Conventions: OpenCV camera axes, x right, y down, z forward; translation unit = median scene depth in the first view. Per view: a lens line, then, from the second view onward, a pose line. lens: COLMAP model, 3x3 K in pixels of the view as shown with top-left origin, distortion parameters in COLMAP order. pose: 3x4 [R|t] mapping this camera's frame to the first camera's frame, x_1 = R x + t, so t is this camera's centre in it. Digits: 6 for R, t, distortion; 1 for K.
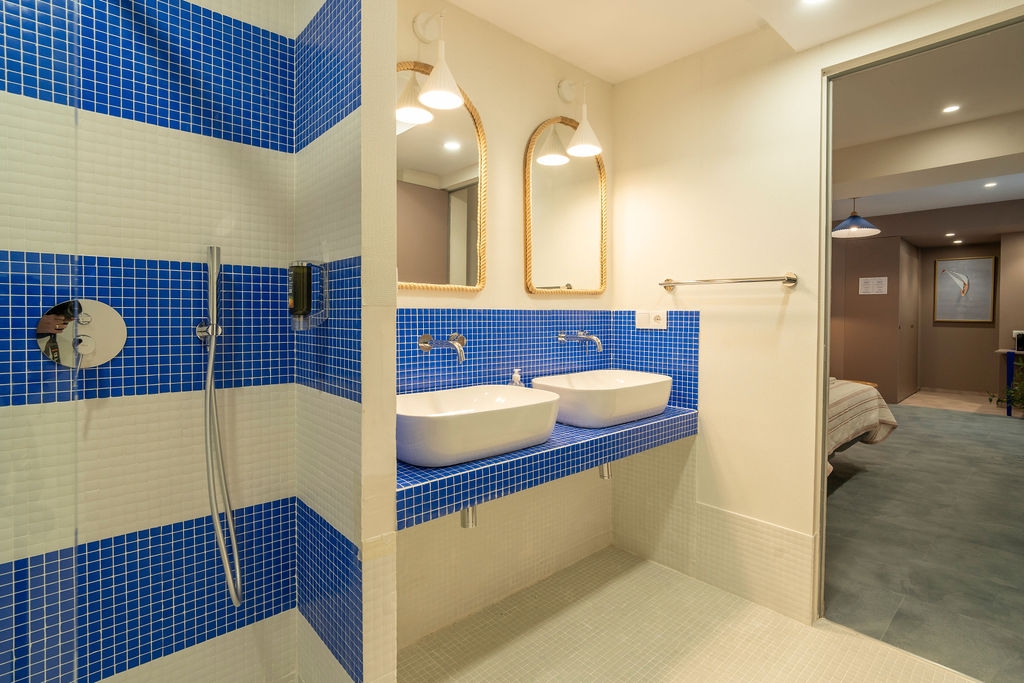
lens RADIAL K [[494.6, 0, 504.8], [0, 494.6, 324.8], [0, 0, 1]] dist [-0.017020, 0.006280]
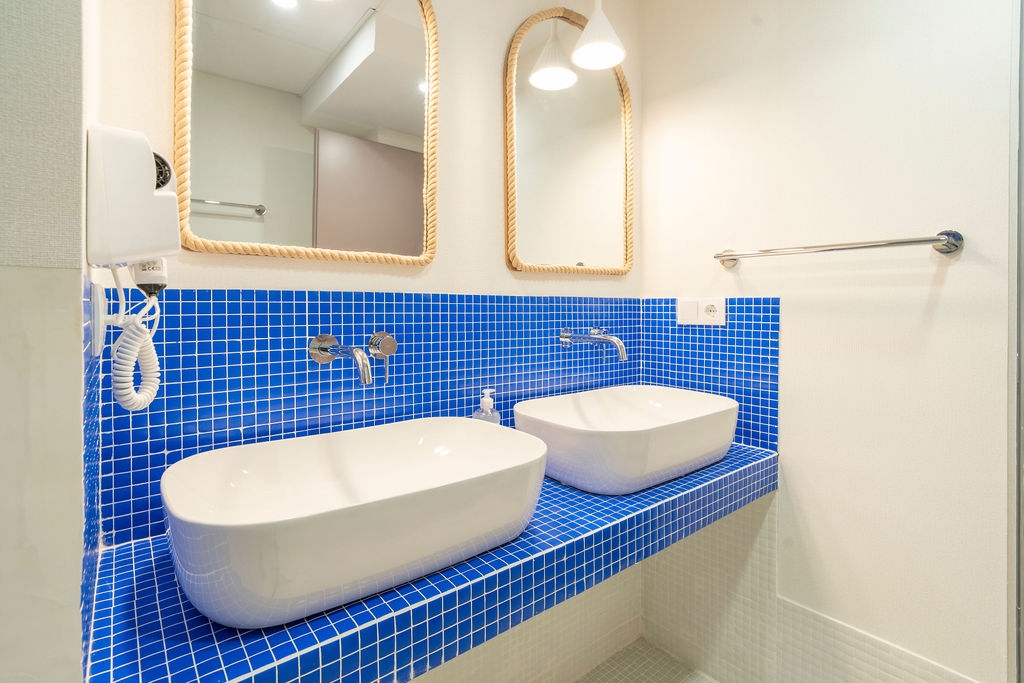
lens RADIAL K [[494.6, 0, 505.0], [0, 494.6, 309.9], [0, 0, 1]] dist [-0.017020, 0.006280]
pose [[0.998624, -0.000329, -0.052434, 0.071444], [-0.000654, 0.999824, -0.018739, 0.000501], [0.052431, 0.018747, 0.998449, 0.343300]]
